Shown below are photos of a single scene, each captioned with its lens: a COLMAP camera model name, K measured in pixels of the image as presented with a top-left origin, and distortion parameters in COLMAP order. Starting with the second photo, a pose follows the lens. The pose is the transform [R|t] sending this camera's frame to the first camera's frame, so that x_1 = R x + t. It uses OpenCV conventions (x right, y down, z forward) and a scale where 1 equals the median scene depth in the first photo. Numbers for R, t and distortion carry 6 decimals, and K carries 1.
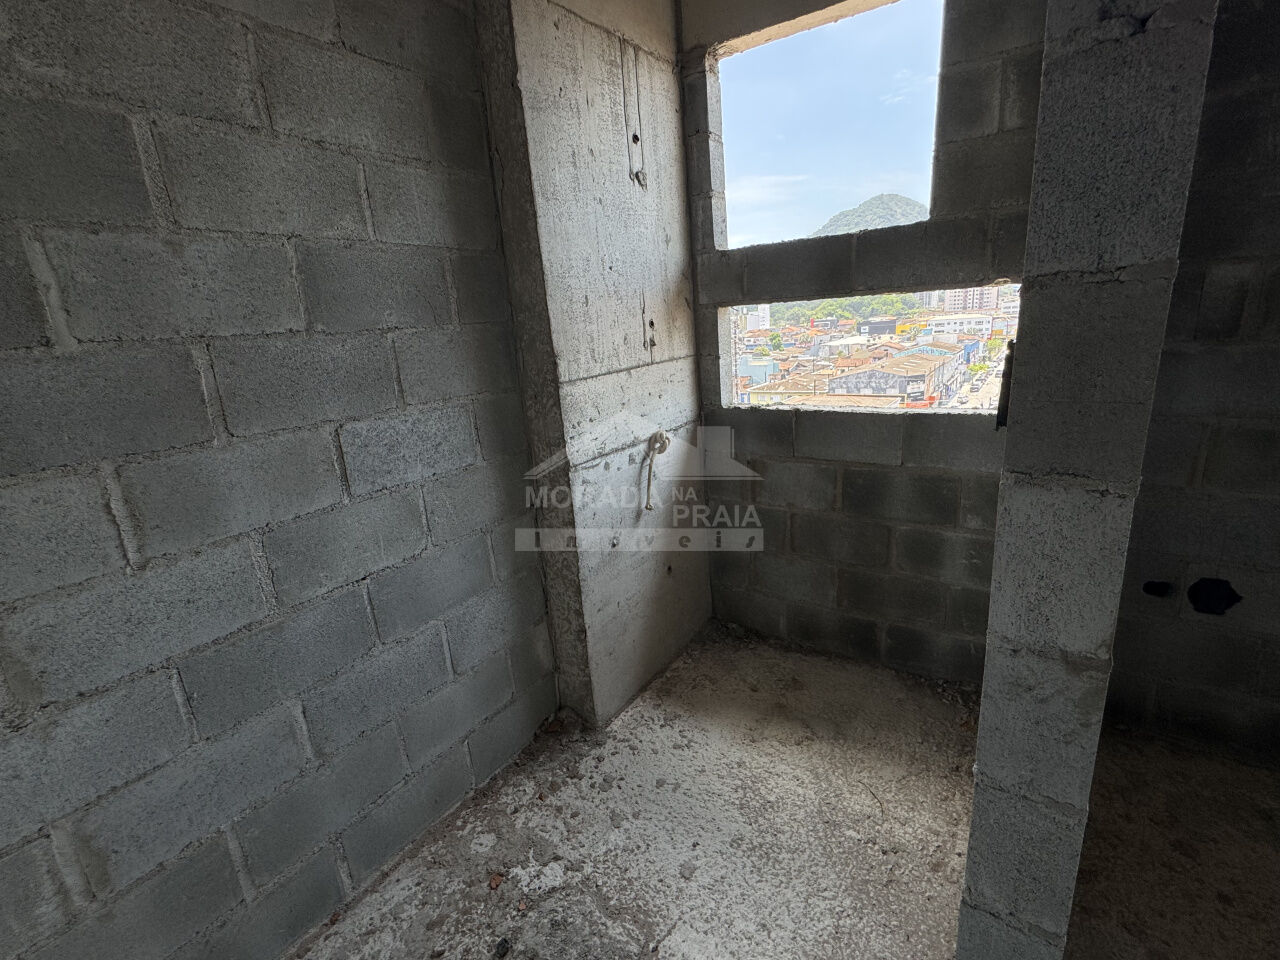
lens RADIAL K [[590.4, 0, 639.6], [0, 590.4, 481.3], [0, 0, 1]] dist [0.002538, 0.000332]
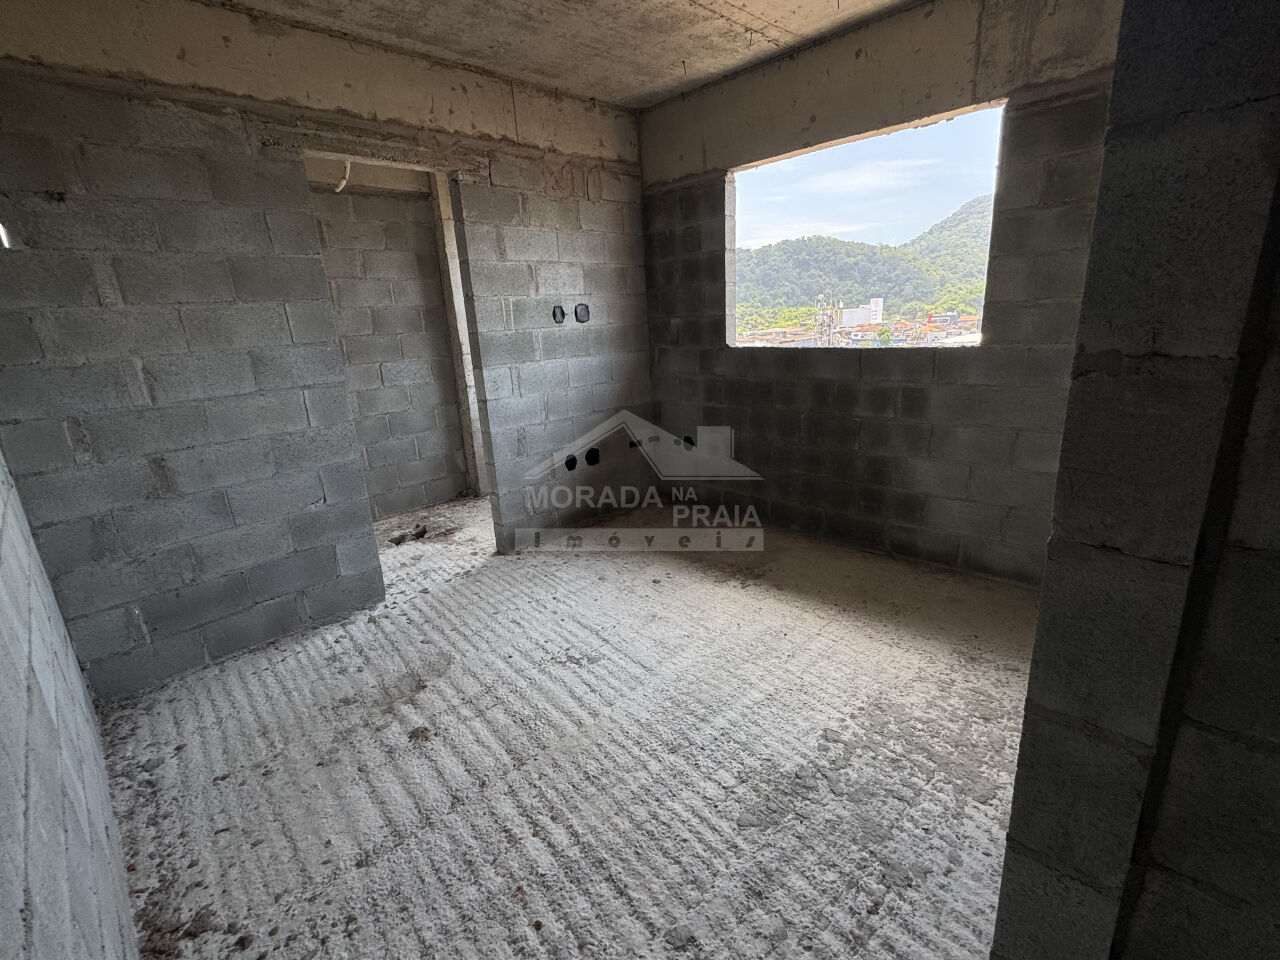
lens RADIAL K [[590.4, 0, 641.2], [0, 590.4, 481.1], [0, 0, 1]] dist [0.002538, 0.000332]
pose [[0.986034, 0.067305, -0.152335, 1.084318], [-0.064843, 0.997673, 0.021079, 0.293136], [0.153399, -0.010907, 0.988104, -1.504297]]
